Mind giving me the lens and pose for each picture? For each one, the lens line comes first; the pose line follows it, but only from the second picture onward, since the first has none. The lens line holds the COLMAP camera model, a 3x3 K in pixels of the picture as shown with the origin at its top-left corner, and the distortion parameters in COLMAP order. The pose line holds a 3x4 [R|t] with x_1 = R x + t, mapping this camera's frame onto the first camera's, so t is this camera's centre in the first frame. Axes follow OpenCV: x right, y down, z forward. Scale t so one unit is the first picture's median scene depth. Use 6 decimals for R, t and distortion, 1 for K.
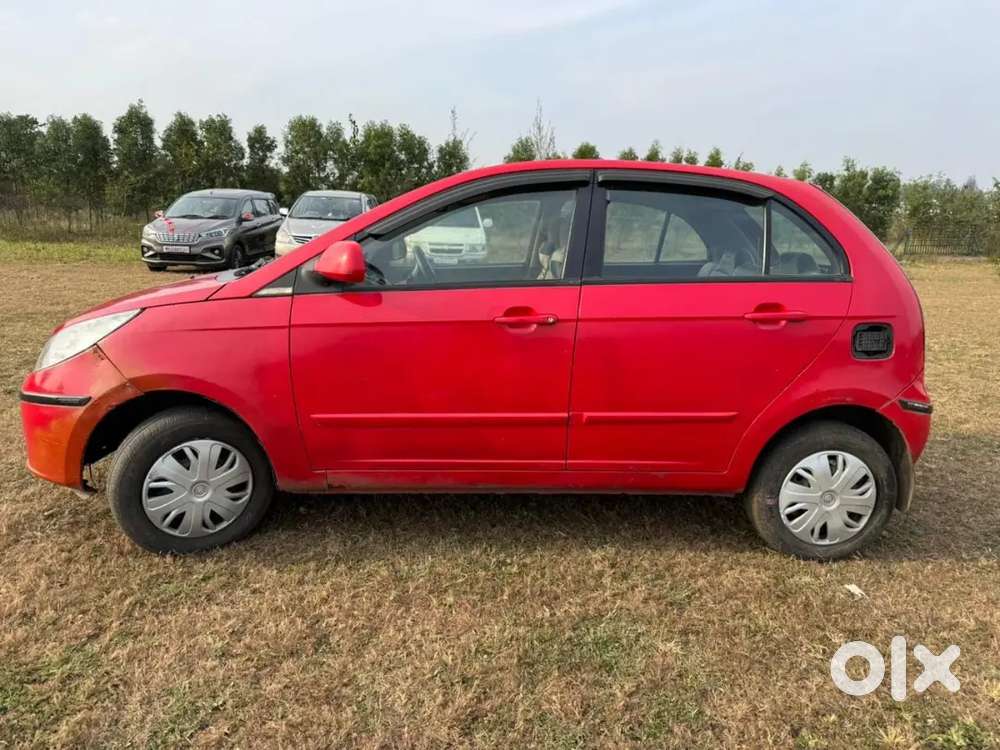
lens RADIAL K [[719.6, 0, 500.2], [0, 719.6, 364.0], [0, 0, 1]] dist [-0.000035, -0.002342]
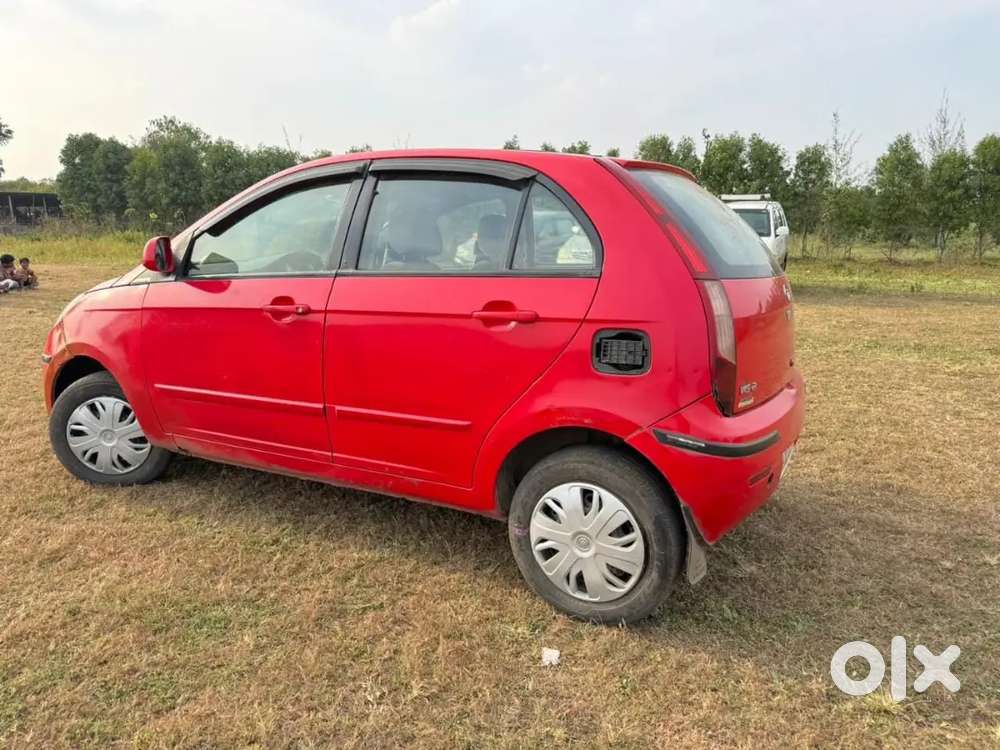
lens RADIAL K [[695.3, 0, 502.1], [0, 695.3, 374.9], [0, 0, 1]] dist [0.127059, -0.178569]
pose [[0.851912, 0.074632, -0.518339, 0.775083], [-0.078546, 0.996806, 0.014429, -0.006516], [0.517761, 0.028421, 0.855053, 0.267072]]
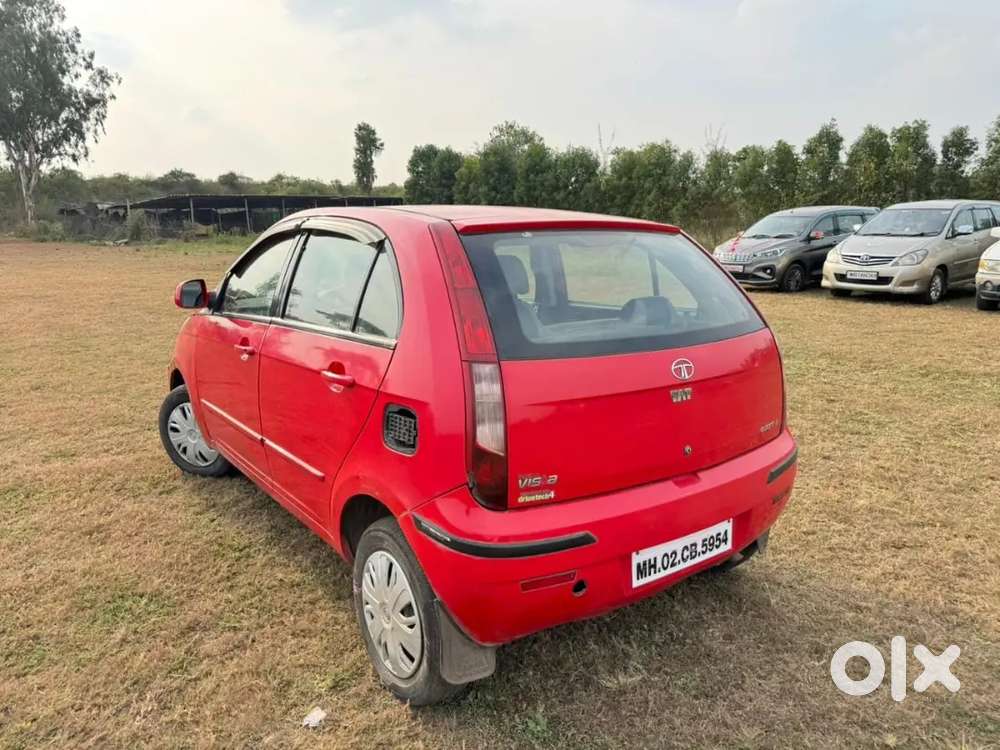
lens RADIAL K [[695.3, 0, 502.1], [0, 695.3, 374.9], [0, 0, 1]] dist [0.127059, -0.178569]
pose [[0.549596, 0.137881, -0.823974, 1.139072], [-0.137563, 0.987760, 0.073533, -0.151688], [0.824027, 0.072935, 0.561836, 0.642533]]
